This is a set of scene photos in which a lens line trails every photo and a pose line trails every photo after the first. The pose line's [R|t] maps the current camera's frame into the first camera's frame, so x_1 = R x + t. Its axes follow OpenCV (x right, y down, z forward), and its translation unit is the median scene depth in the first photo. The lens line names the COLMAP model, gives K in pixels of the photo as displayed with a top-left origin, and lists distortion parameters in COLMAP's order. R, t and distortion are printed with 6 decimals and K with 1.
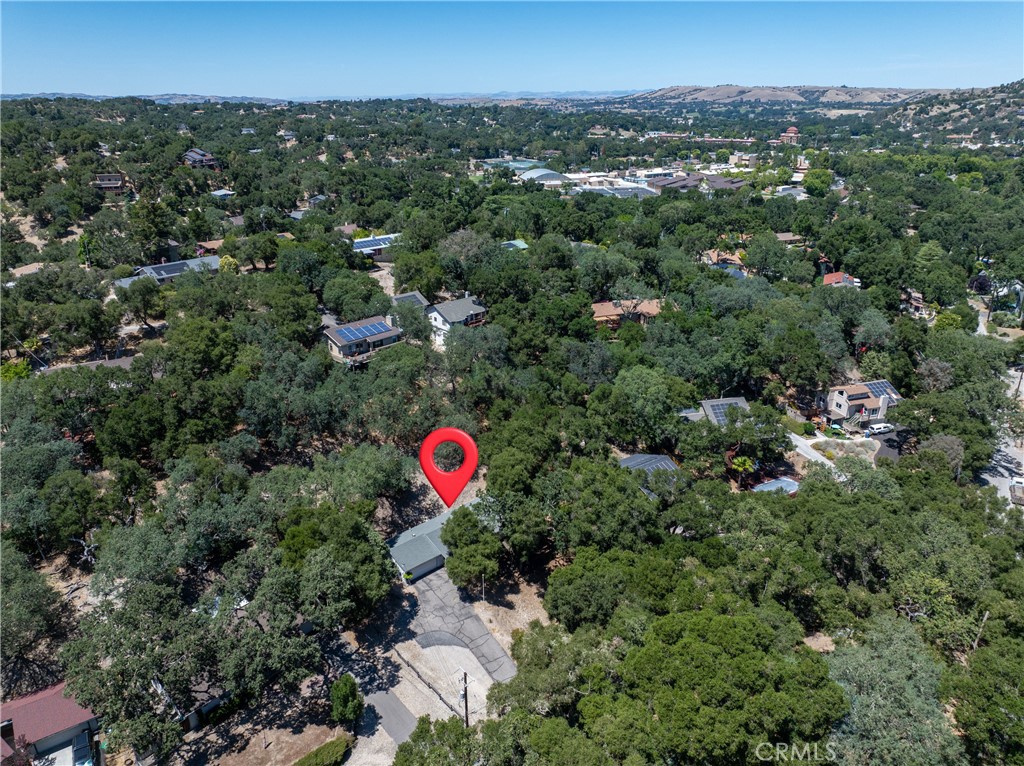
lens RADIAL K [[717.7, 0, 517.7], [0, 717.7, 382.1], [0, 0, 1]] dist [-0.036432, -0.007122]
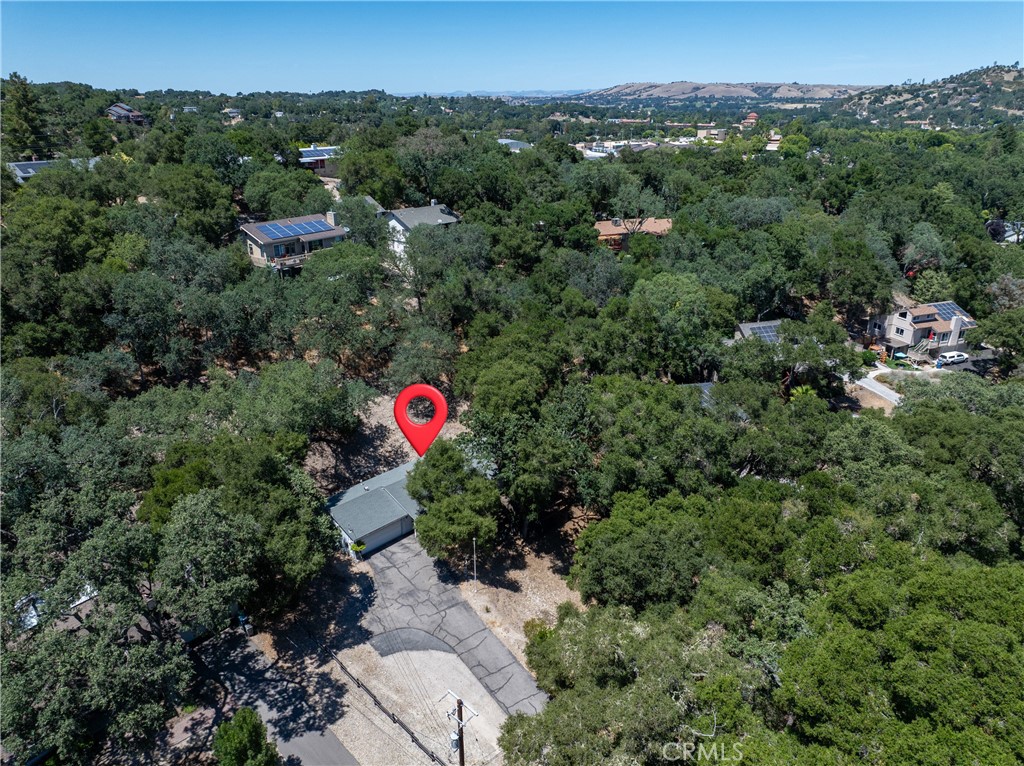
lens RADIAL K [[717.7, 0, 517.7], [0, 717.7, 382.1], [0, 0, 1]] dist [-0.036432, -0.007122]
pose [[0.998332, -0.021196, 0.053704, -0.030299], [0.021155, 0.999775, 0.001331, 0.094617], [-0.053720, -0.000193, 0.998556, 0.260338]]
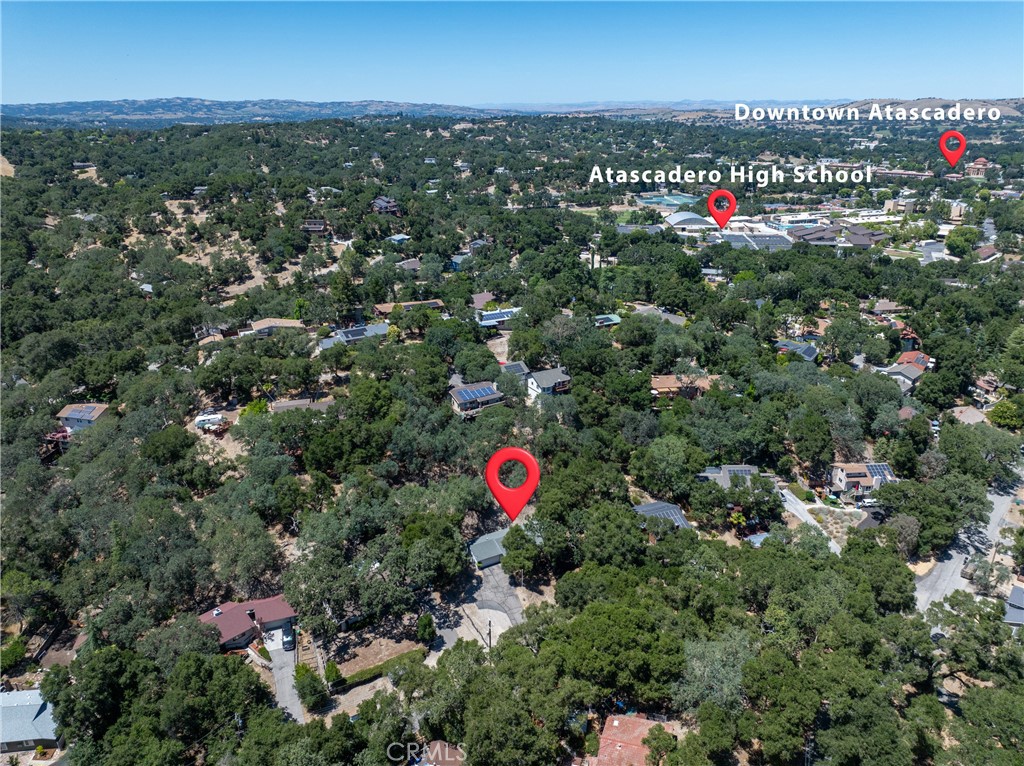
lens RADIAL K [[717.7, 0, 517.7], [0, 717.7, 382.1], [0, 0, 1]] dist [-0.036432, -0.007122]
pose [[0.972486, 0.085436, -0.216731, 0.183548], [-0.087480, 0.996166, 0.000161, -0.104948], [0.215914, 0.018803, 0.976231, -0.406136]]
